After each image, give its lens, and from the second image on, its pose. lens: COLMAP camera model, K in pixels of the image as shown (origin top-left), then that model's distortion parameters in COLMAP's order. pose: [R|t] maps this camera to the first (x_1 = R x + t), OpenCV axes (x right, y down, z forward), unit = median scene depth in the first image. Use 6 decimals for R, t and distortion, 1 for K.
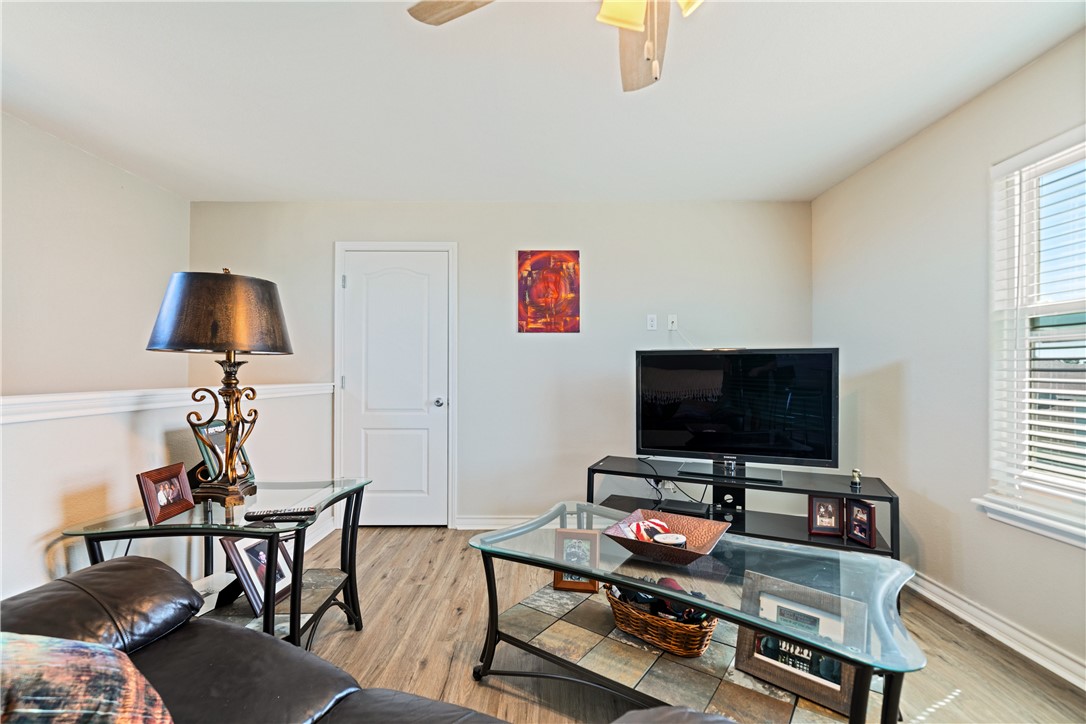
lens RADIAL K [[474.6, 0, 544.8], [0, 474.6, 368.1], [0, 0, 1]] dist [0.002387, -0.000787]
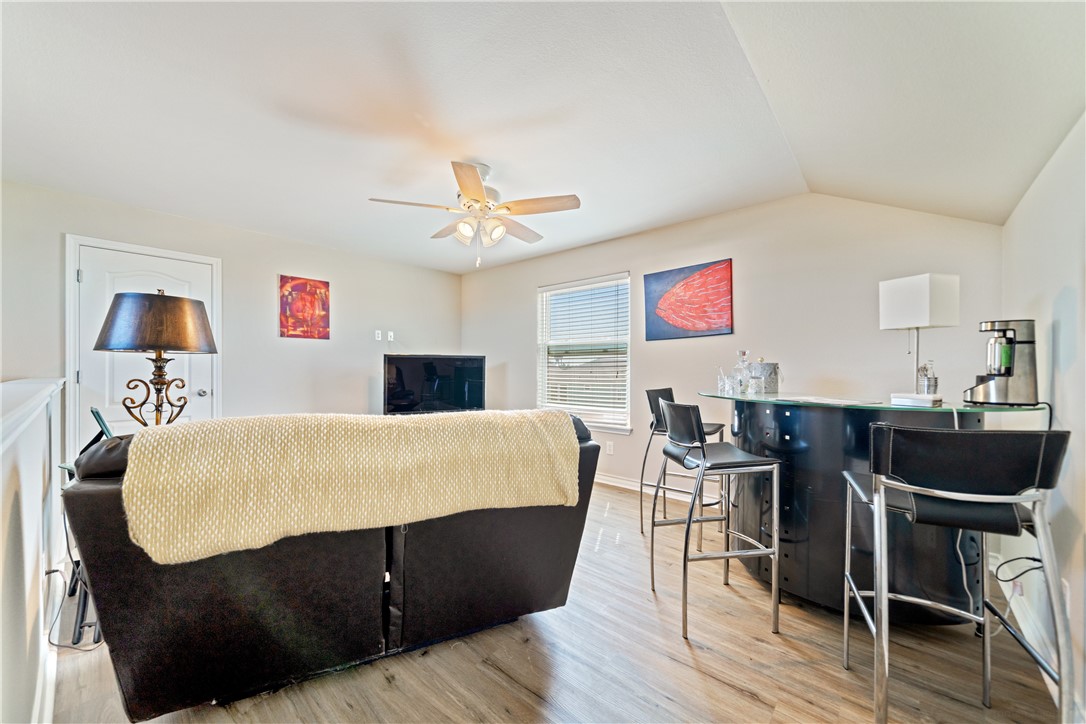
lens RADIAL K [[404.9, 0, 553.6], [0, 404.9, 365.6], [0, 0, 1]] dist [-0.003276, -0.000178]
pose [[0.647971, 0.003839, 0.761655, -0.604135], [-0.007131, 0.999974, 0.001027, -0.003094], [-0.761631, -0.006097, 0.647982, -0.441566]]
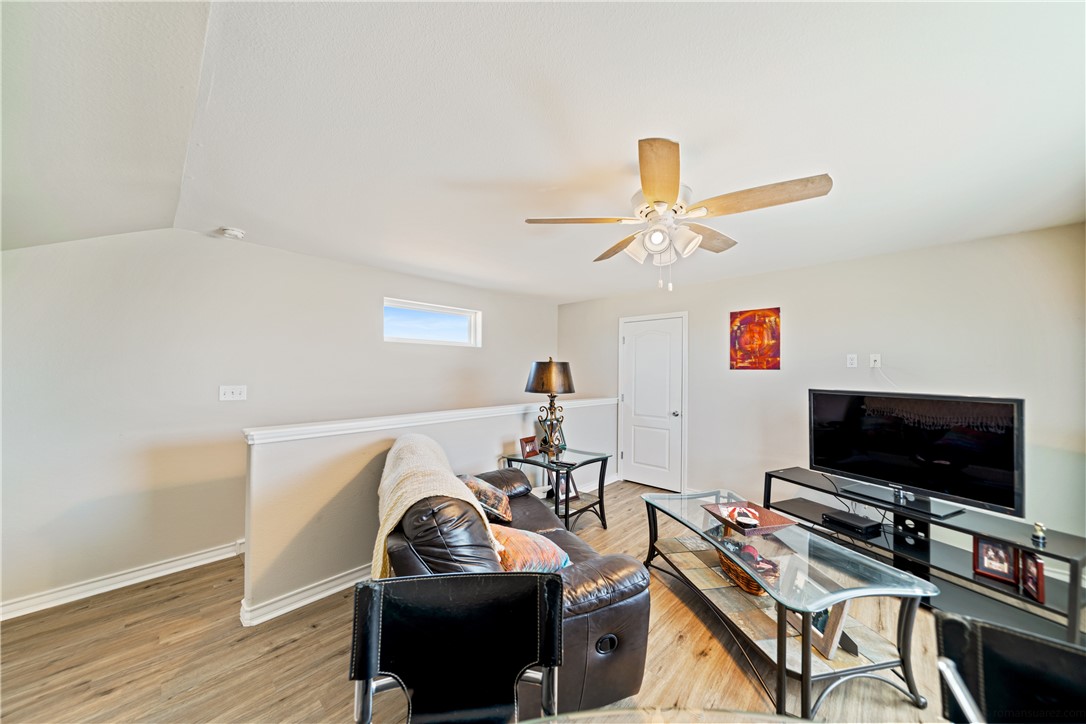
lens RADIAL K [[370.1, 0, 547.9], [0, 370.1, 364.4], [0, 0, 1]] dist [-0.001171, -0.000433]
pose [[0.734282, -0.005148, -0.678825, 0.430520], [-0.002282, 0.999947, -0.010051, -0.112346], [0.678841, 0.008930, 0.734231, -0.278249]]
